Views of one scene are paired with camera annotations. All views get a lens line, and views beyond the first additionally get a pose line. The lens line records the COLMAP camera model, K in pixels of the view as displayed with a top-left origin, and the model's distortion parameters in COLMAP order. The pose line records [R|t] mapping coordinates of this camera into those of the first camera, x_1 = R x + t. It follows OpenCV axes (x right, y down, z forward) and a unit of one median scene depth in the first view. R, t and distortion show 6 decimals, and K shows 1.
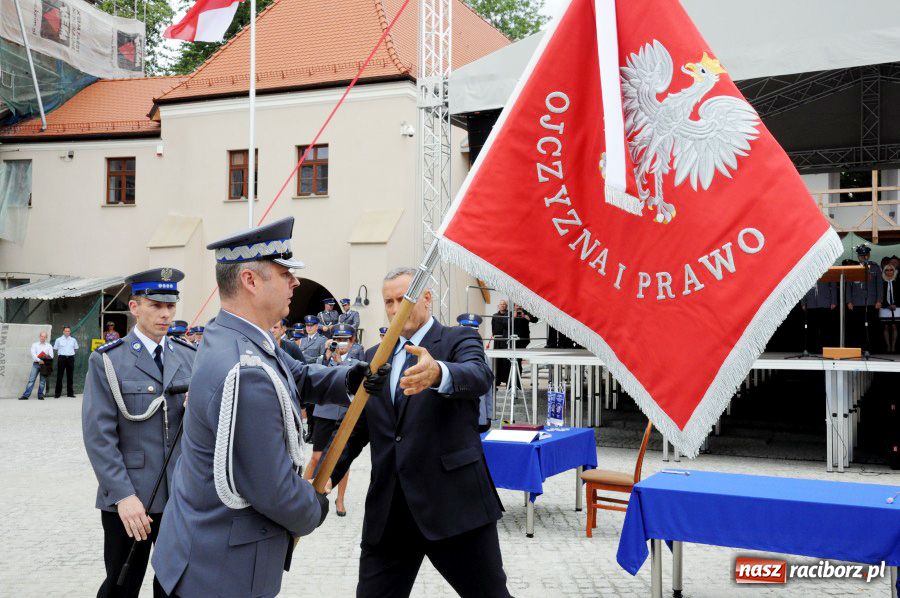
lens RADIAL K [[896.8, 0, 453.2], [0, 896.8, 295.2], [0, 0, 1]] dist [-0.014525, 0.145207]
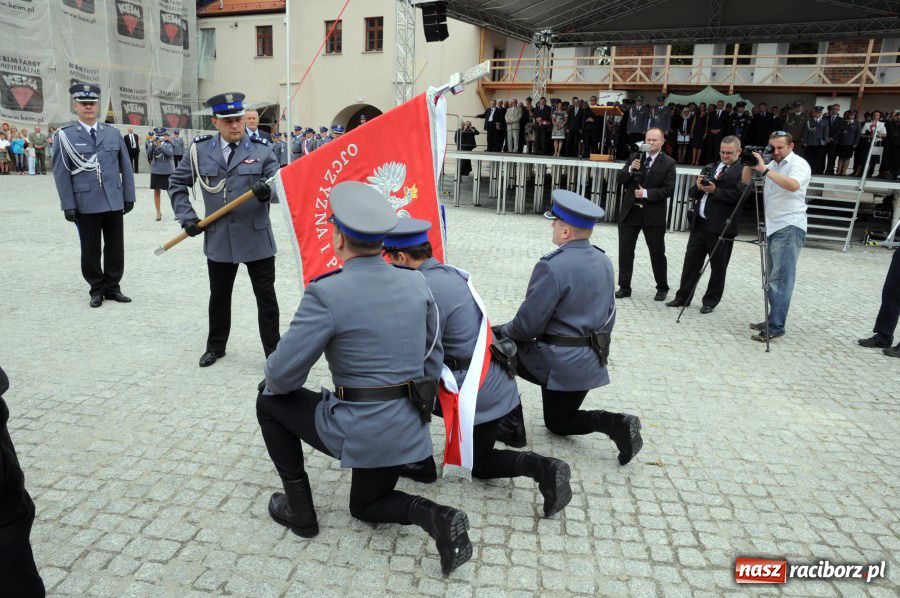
lens RADIAL K [[610.0, 0, 451.6], [0, 610.0, 298.2], [0, 0, 1]] dist [-0.117841, 0.079662]
pose [[0.989052, 0.068428, -0.130746, 0.156789], [-0.028252, 0.957407, 0.287356, -0.001088], [0.144841, -0.280516, 0.948858, -0.109616]]
